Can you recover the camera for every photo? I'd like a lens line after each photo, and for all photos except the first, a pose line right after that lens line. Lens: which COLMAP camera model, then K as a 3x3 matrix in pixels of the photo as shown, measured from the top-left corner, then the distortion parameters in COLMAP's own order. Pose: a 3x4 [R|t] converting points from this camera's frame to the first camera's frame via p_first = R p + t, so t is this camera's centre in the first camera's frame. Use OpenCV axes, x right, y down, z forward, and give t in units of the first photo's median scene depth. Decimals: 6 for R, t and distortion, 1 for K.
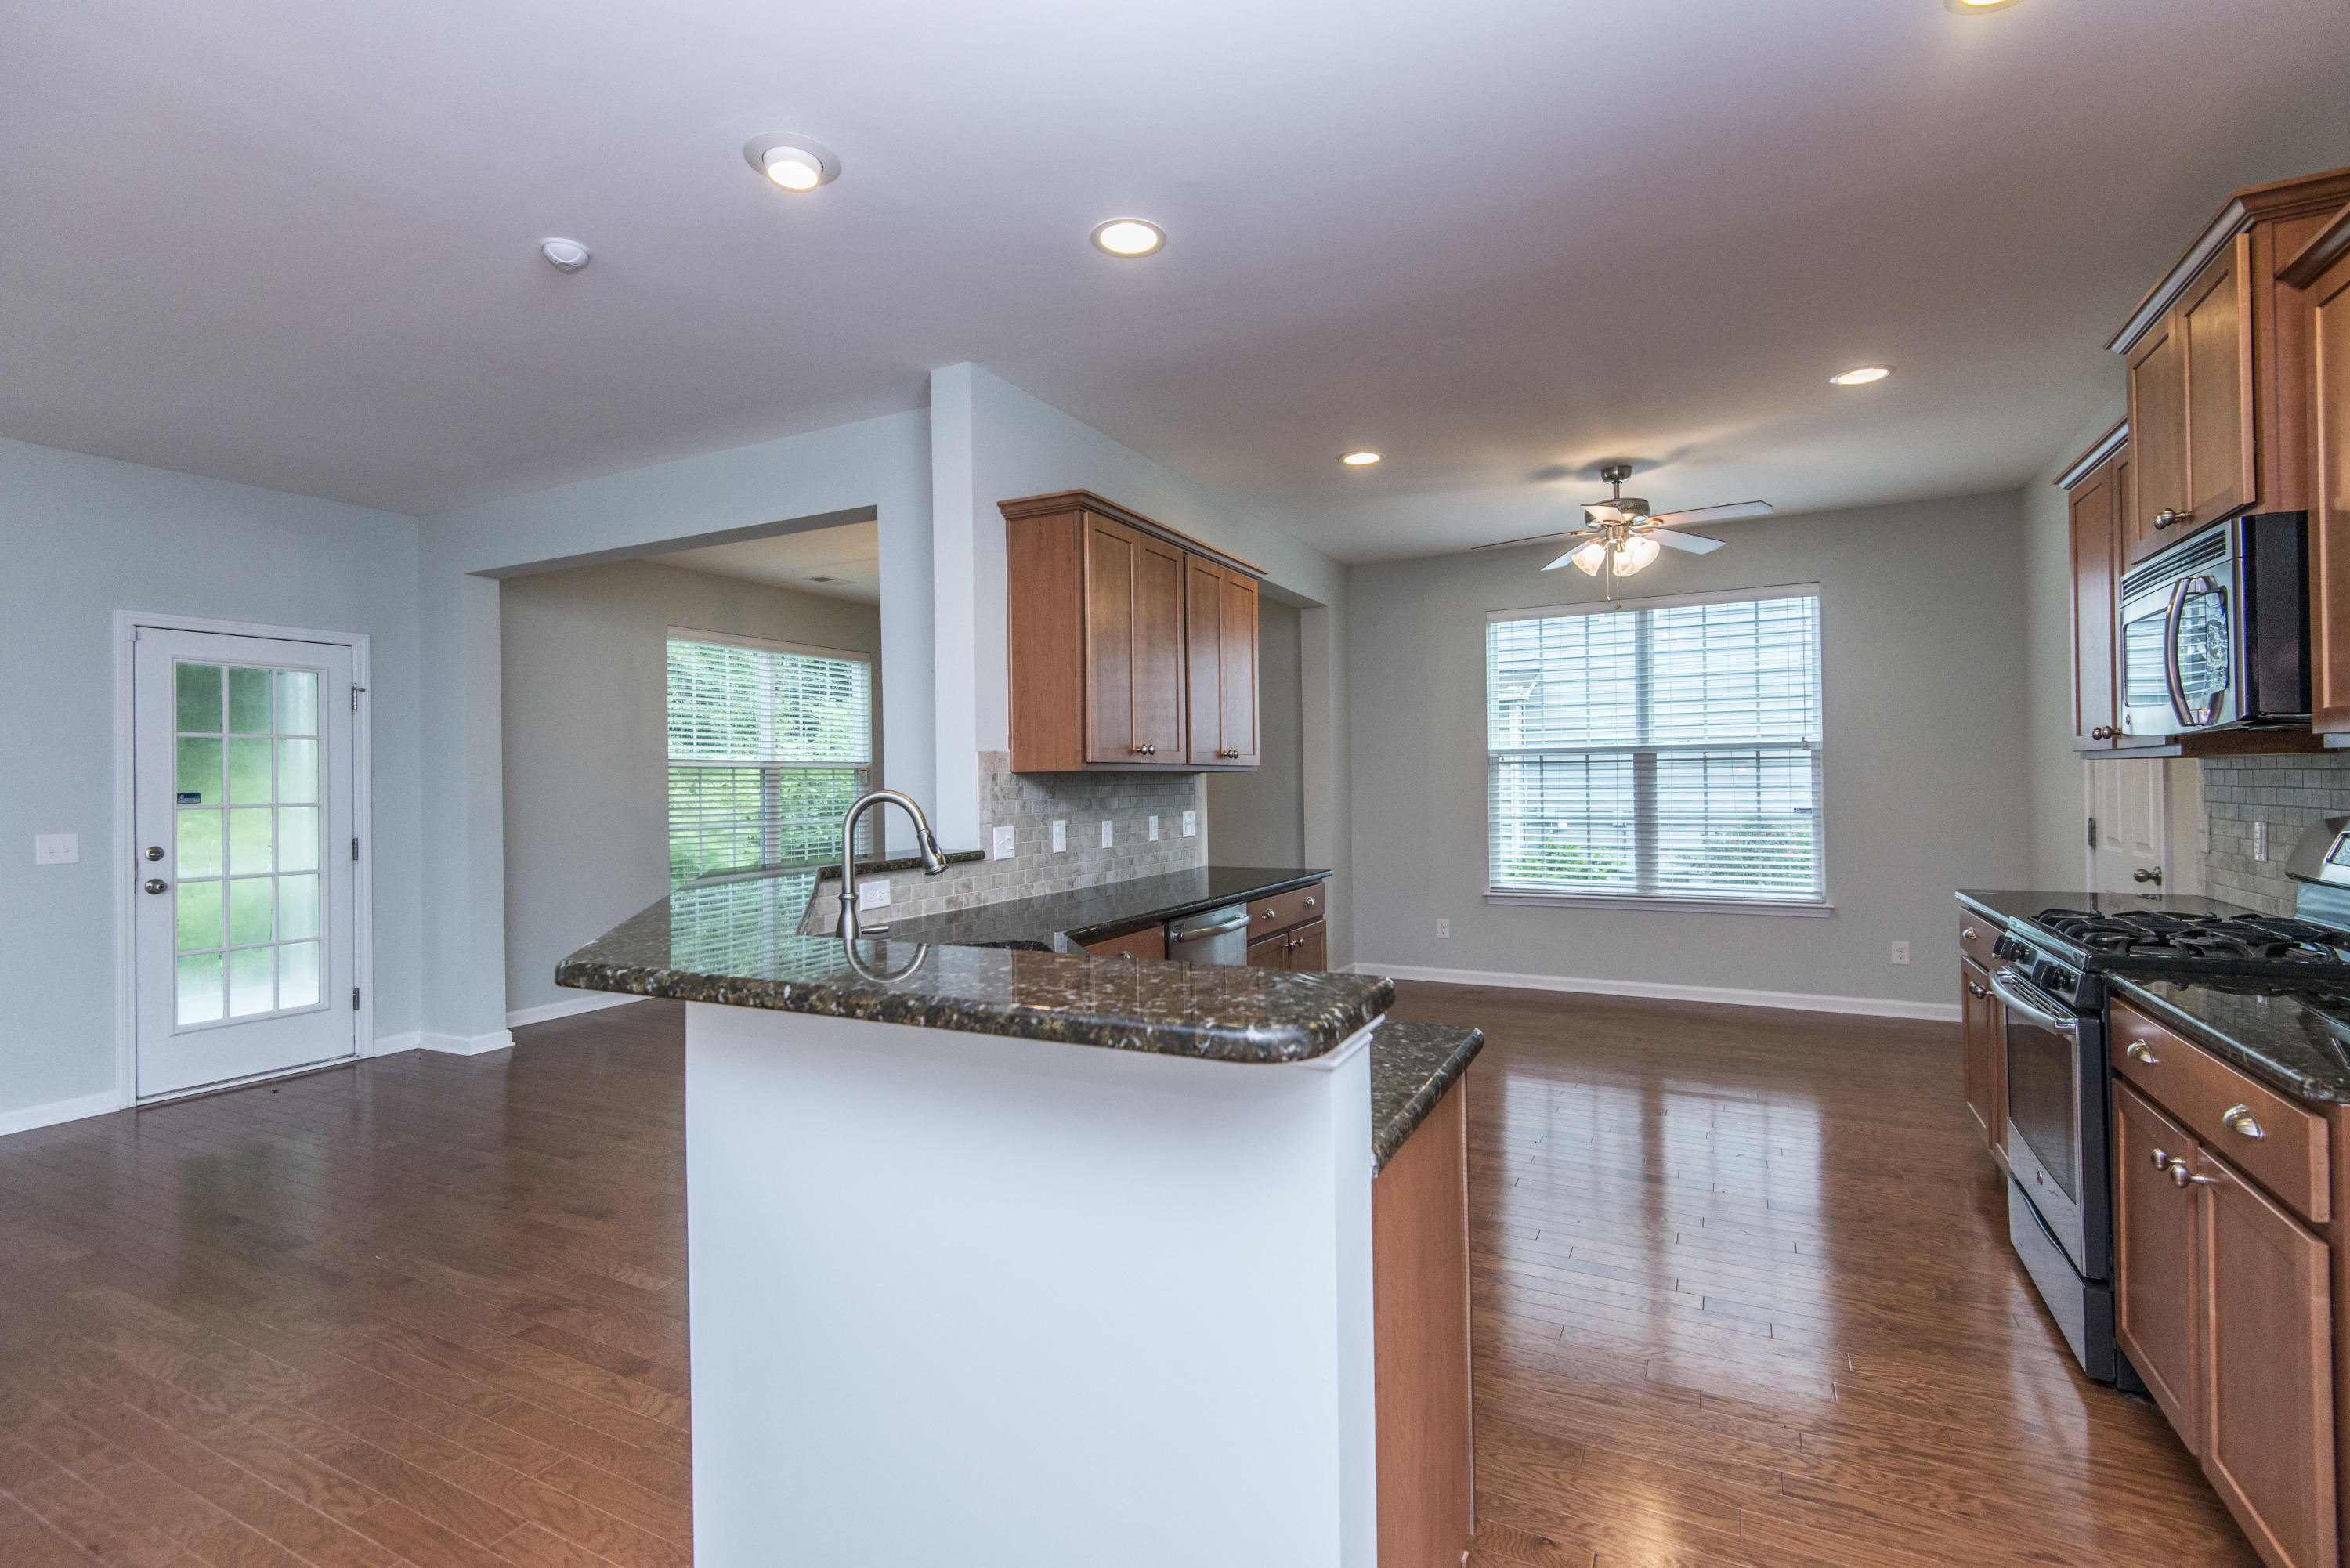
lens RADIAL K [[1056.9, 0, 1178.2], [0, 1056.9, 773.8], [0, 0, 1]] dist [0.026729, -0.015668]
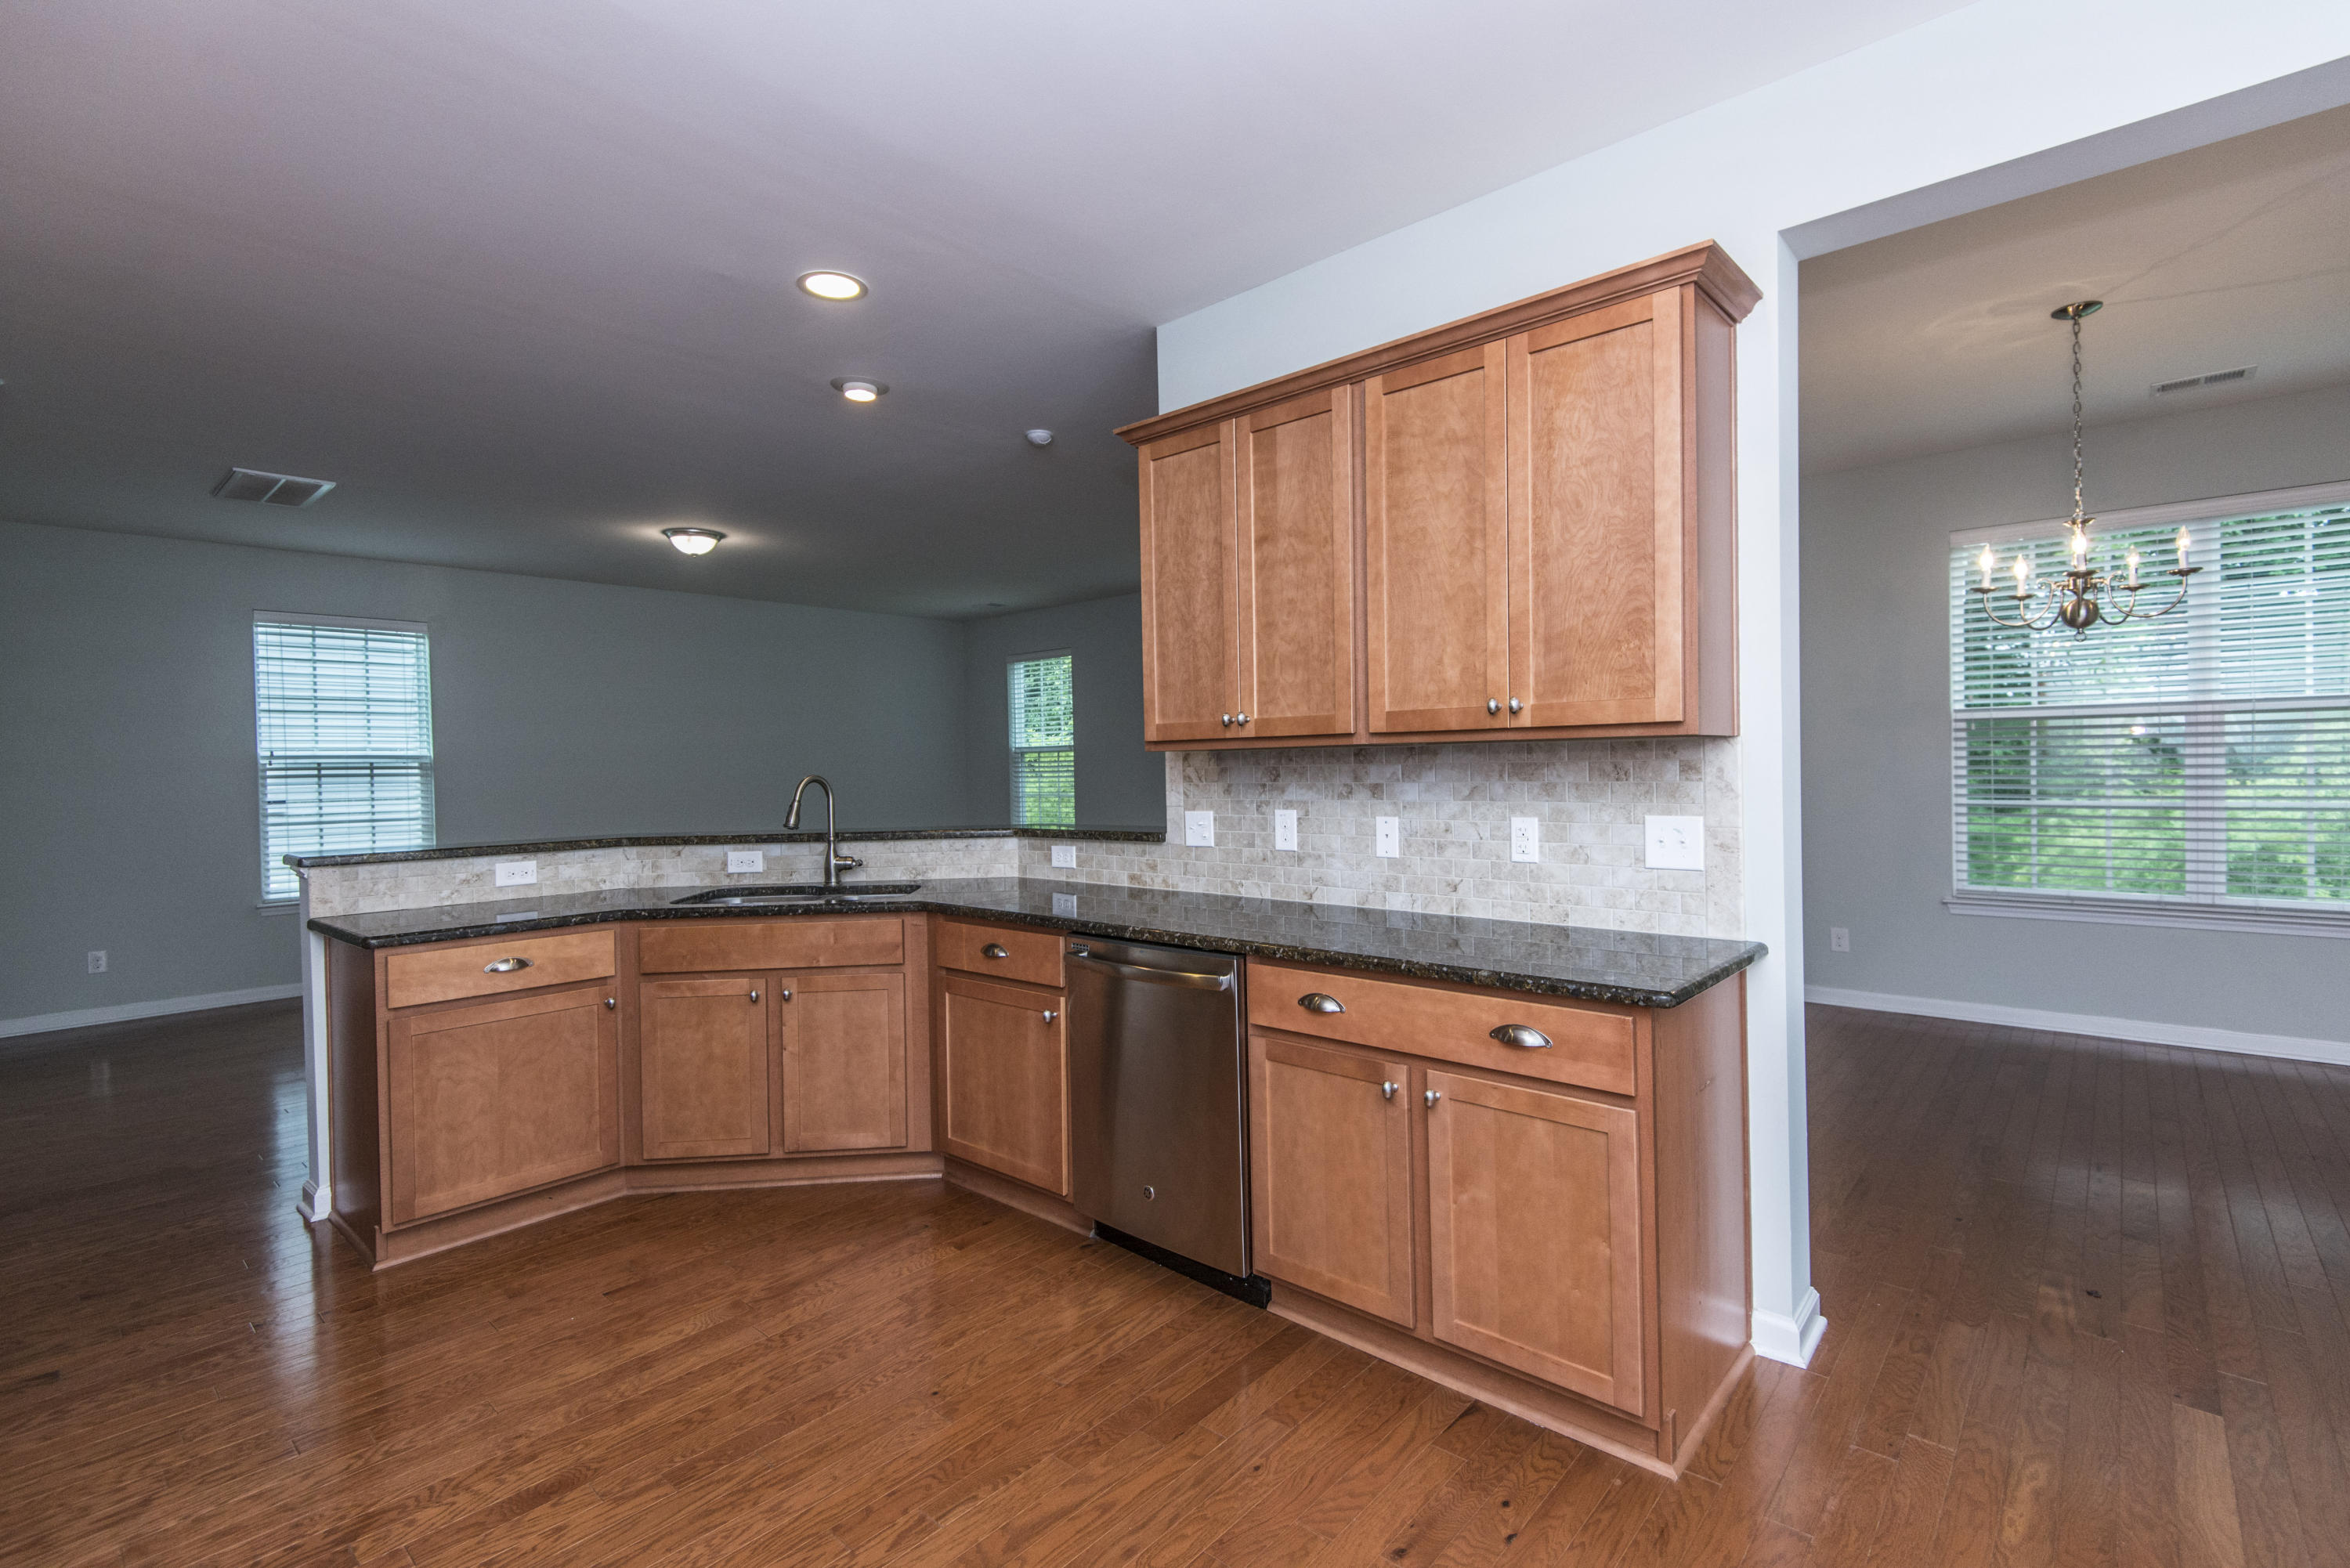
lens RADIAL K [[1056.9, 0, 1179.7], [0, 1056.9, 772.6], [0, 0, 1]] dist [0.026729, -0.015668]
pose [[-0.242664, 0.027859, -0.969710, 0.612271], [0.030808, 0.999305, 0.020999, -0.002327], [0.969621, -0.024779, -0.243353, 1.021180]]
